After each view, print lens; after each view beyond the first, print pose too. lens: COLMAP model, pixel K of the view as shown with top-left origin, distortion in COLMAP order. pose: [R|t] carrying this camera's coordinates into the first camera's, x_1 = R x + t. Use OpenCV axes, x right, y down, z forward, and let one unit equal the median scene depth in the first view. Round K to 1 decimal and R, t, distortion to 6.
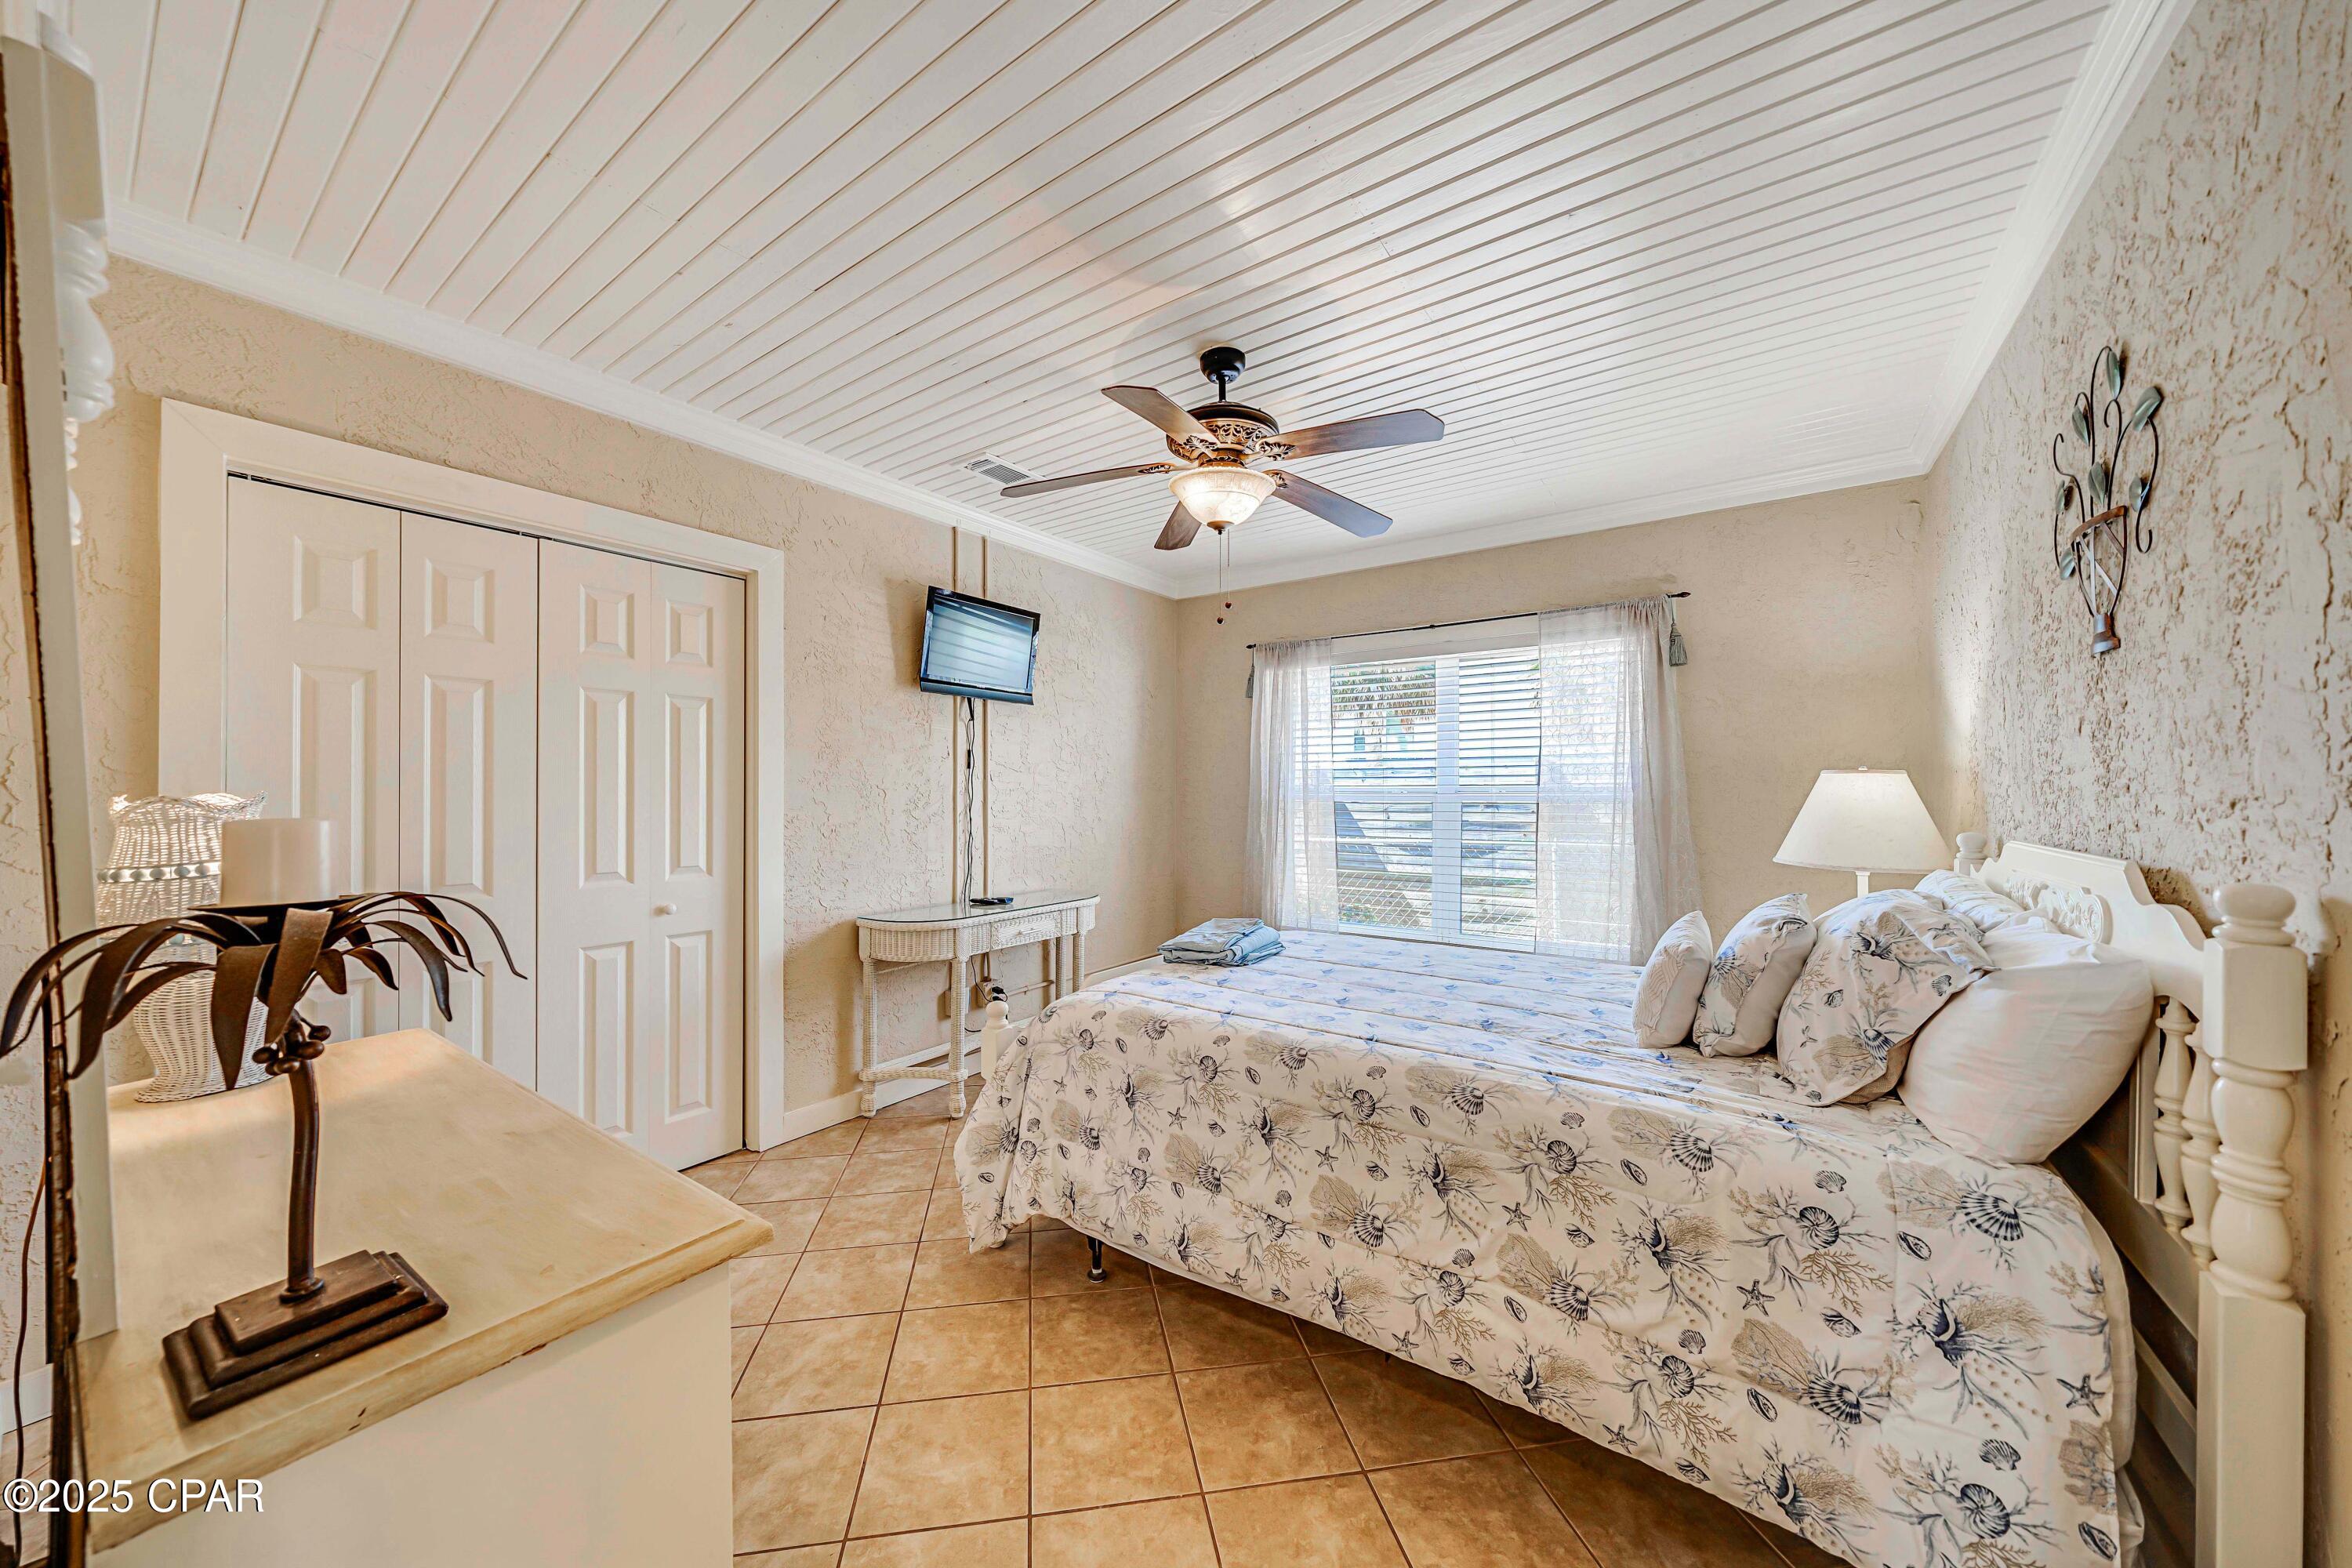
lens RADIAL K [[820.8, 0, 1161.9], [0, 820.8, 790.7], [0, 0, 1]] dist [-0.000736, 0.000031]
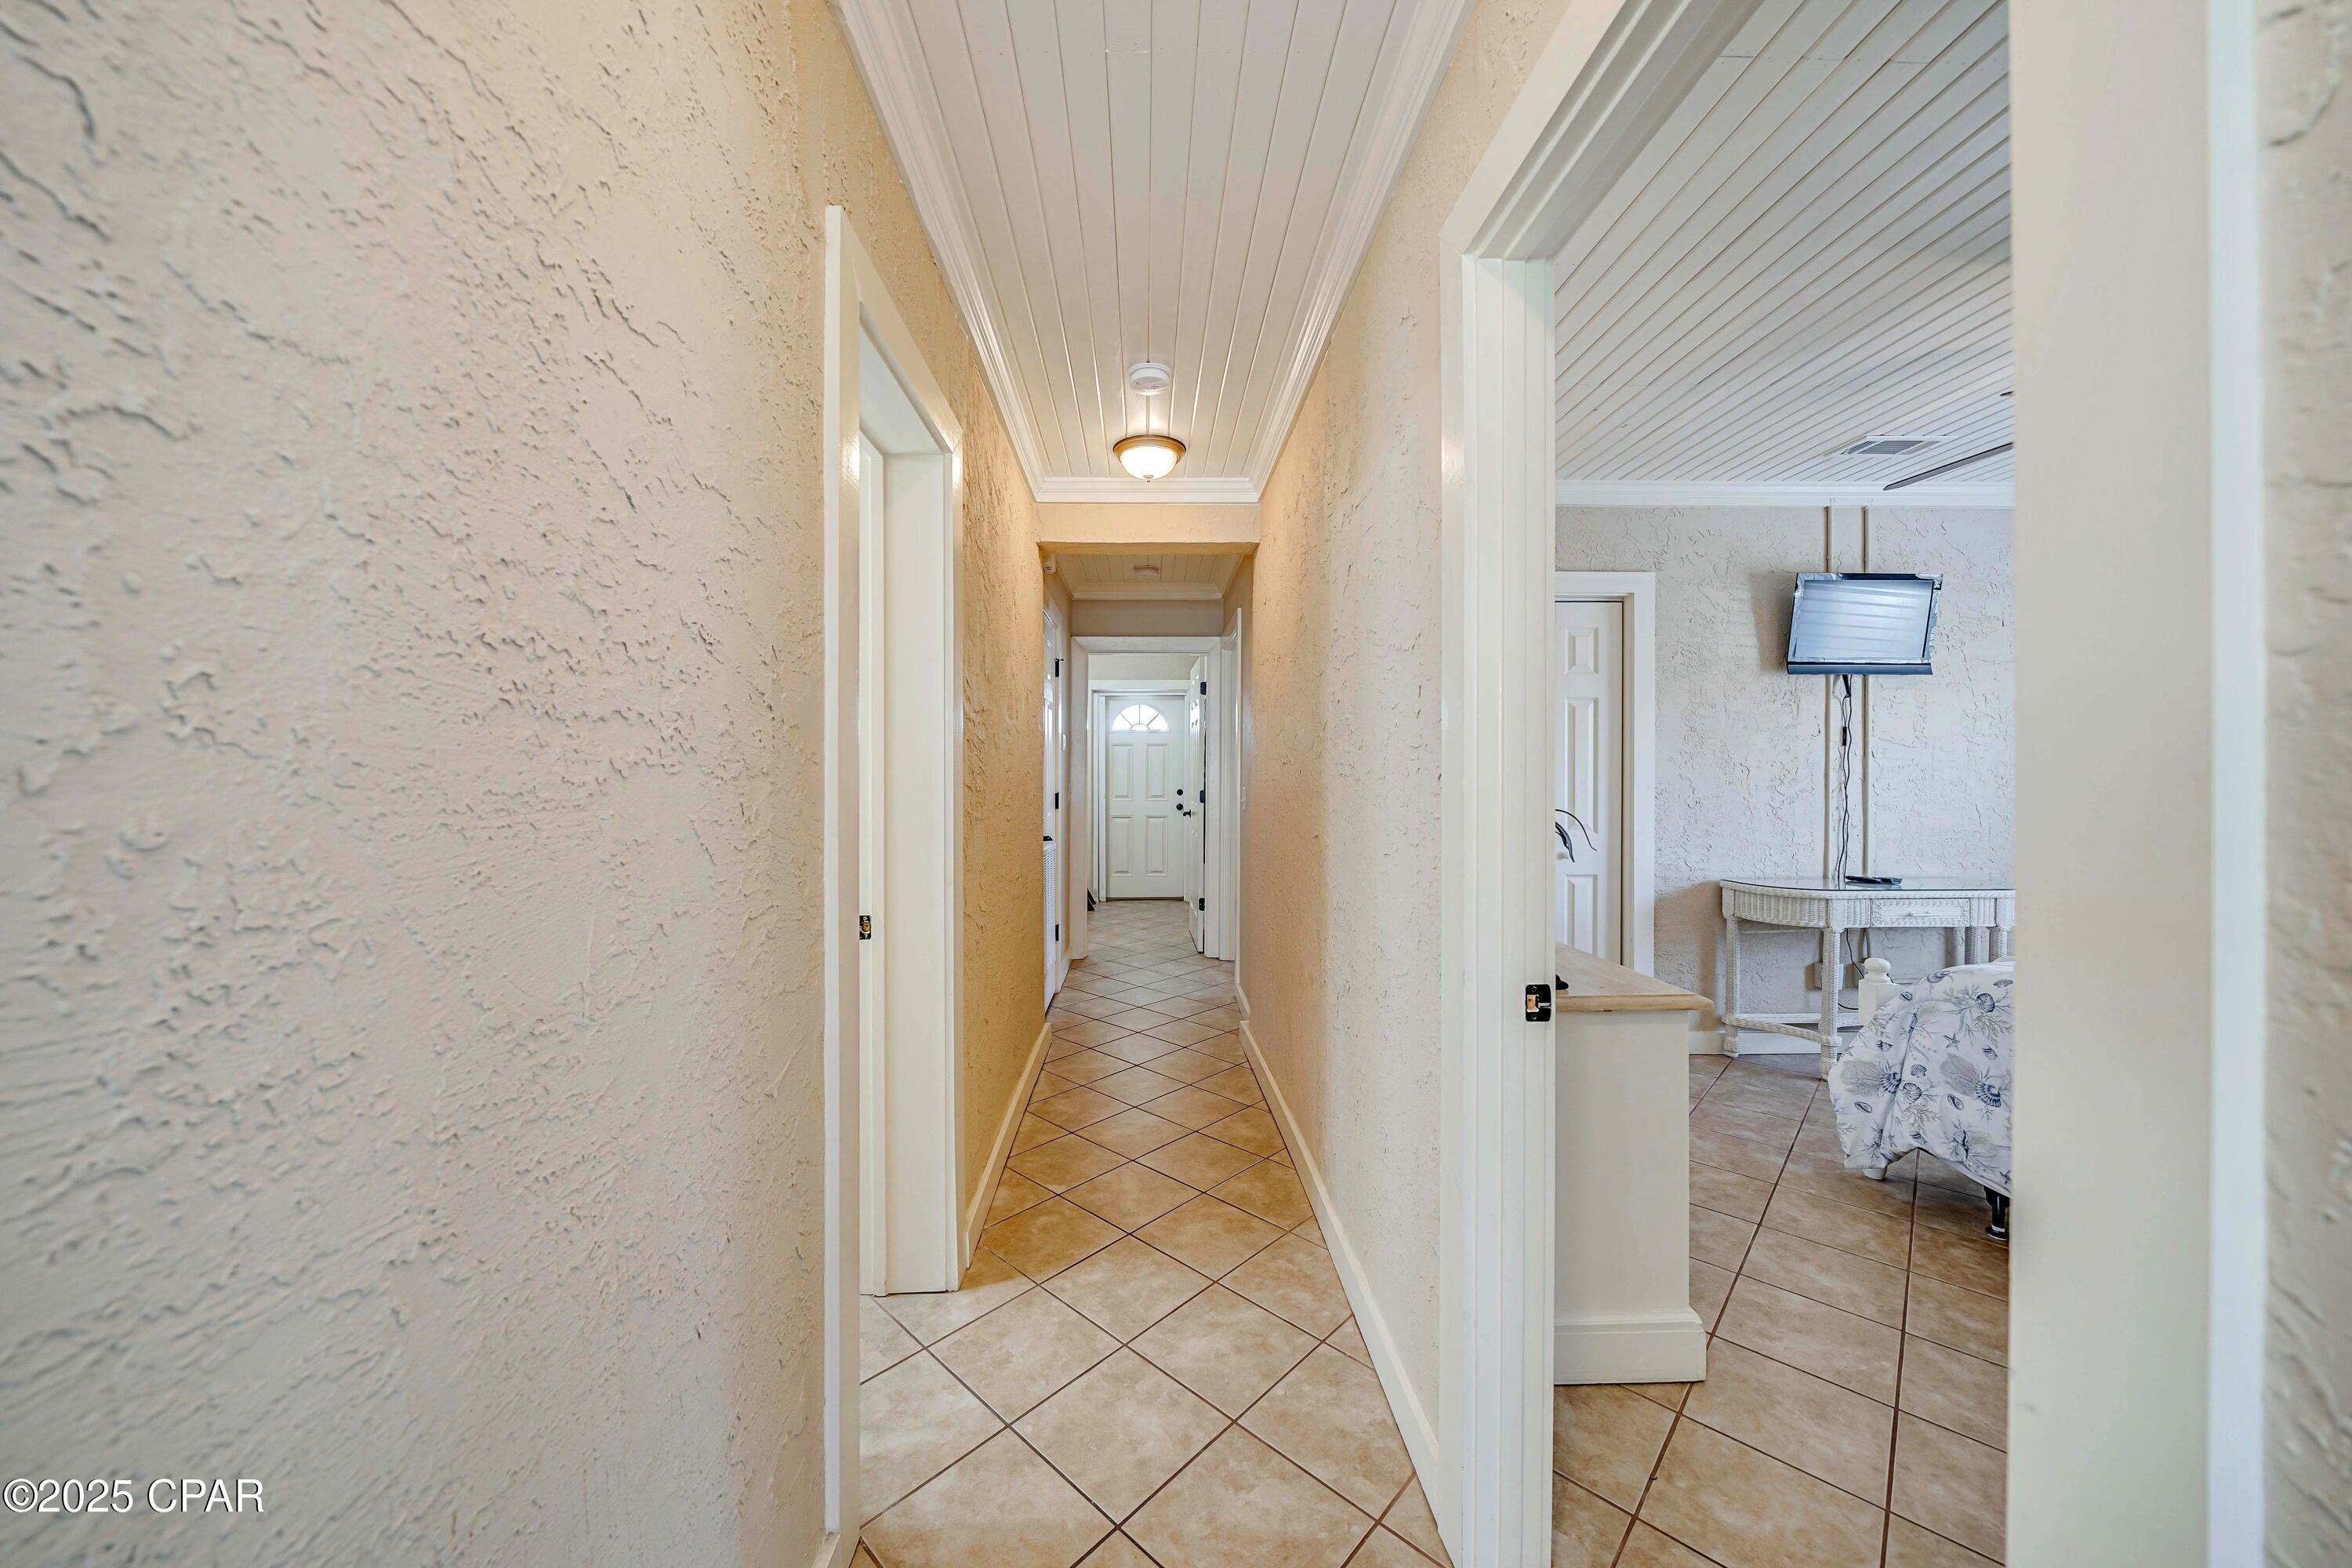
lens RADIAL K [[826.7, 0, 1161.0], [0, 826.7, 778.2], [0, 0, 1]] dist [-0.005205, 0.000007]
pose [[0.604721, 0.004519, -0.796424, 0.068127], [0.002535, 0.999968, 0.007598, 0.003590], [0.796433, -0.006614, 0.604691, -0.303466]]
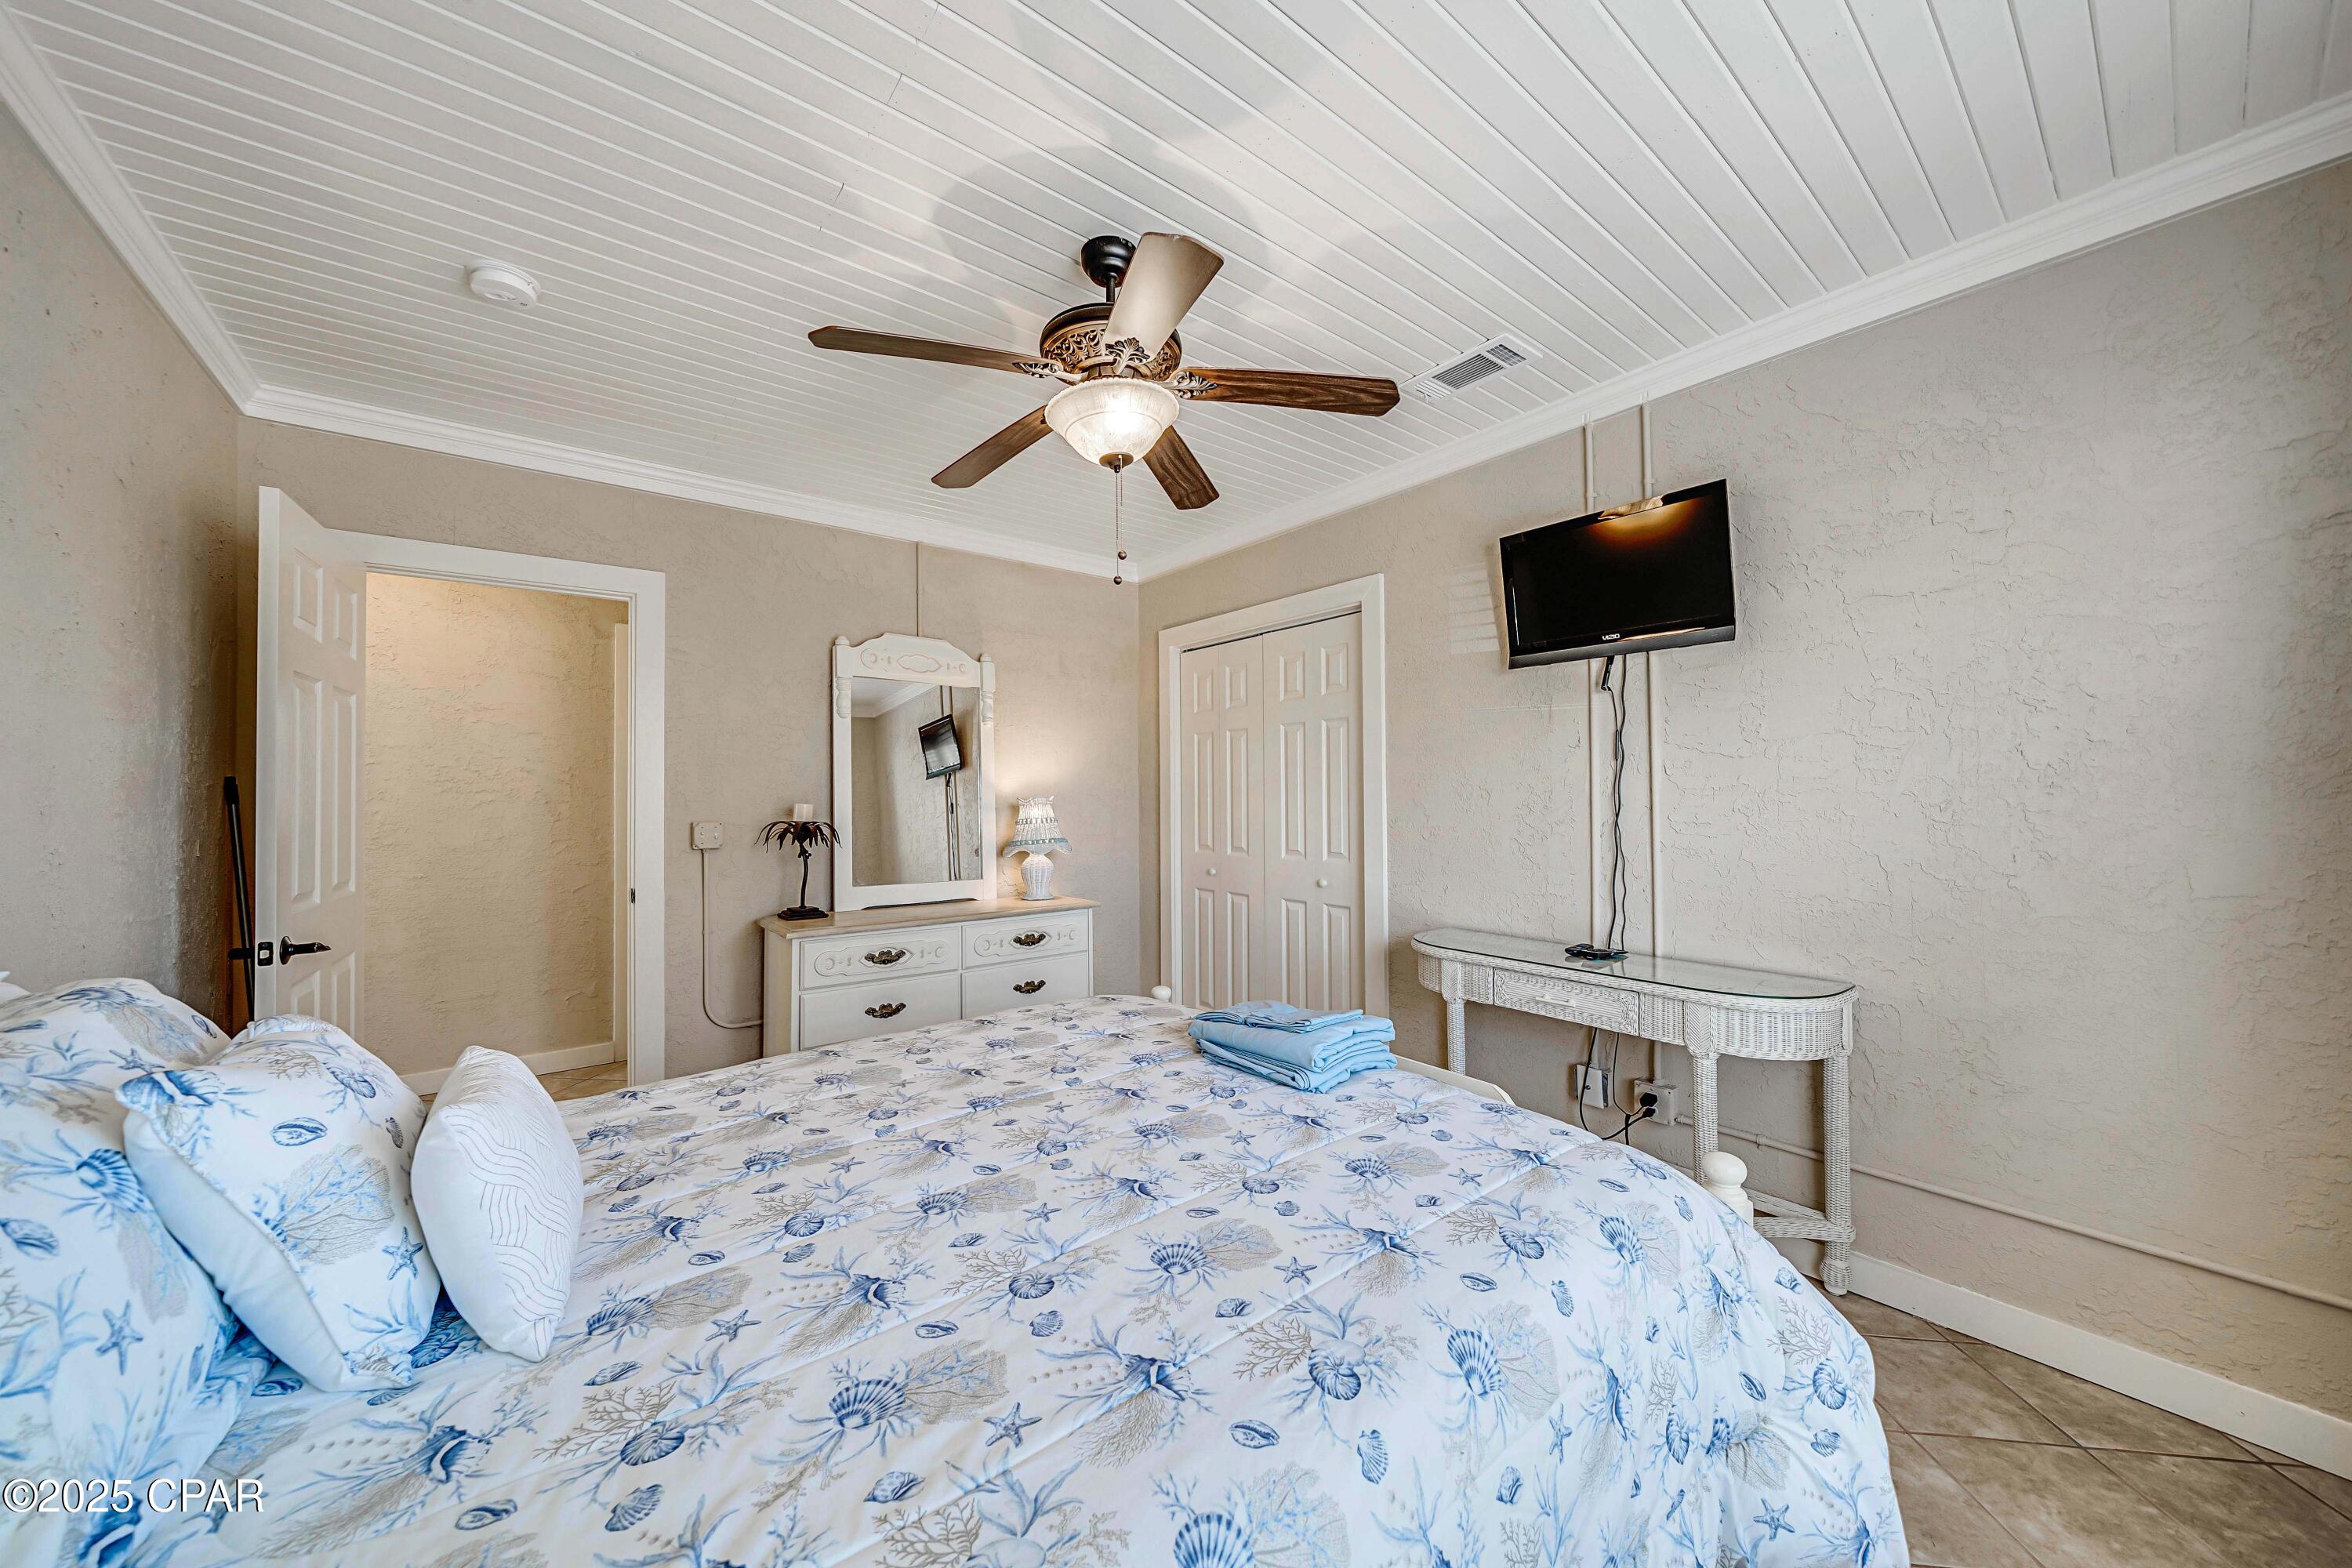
lens RADIAL K [[806.5, 0, 1167.7], [0, 806.5, 779.7], [0, 0, 1]] dist [-0.004723, 0.000241]
pose [[-0.277000, -0.011061, -0.960806, 0.591063], [0.006495, 0.999889, -0.013383, -0.003589], [0.960848, -0.009948, -0.276898, 0.938703]]
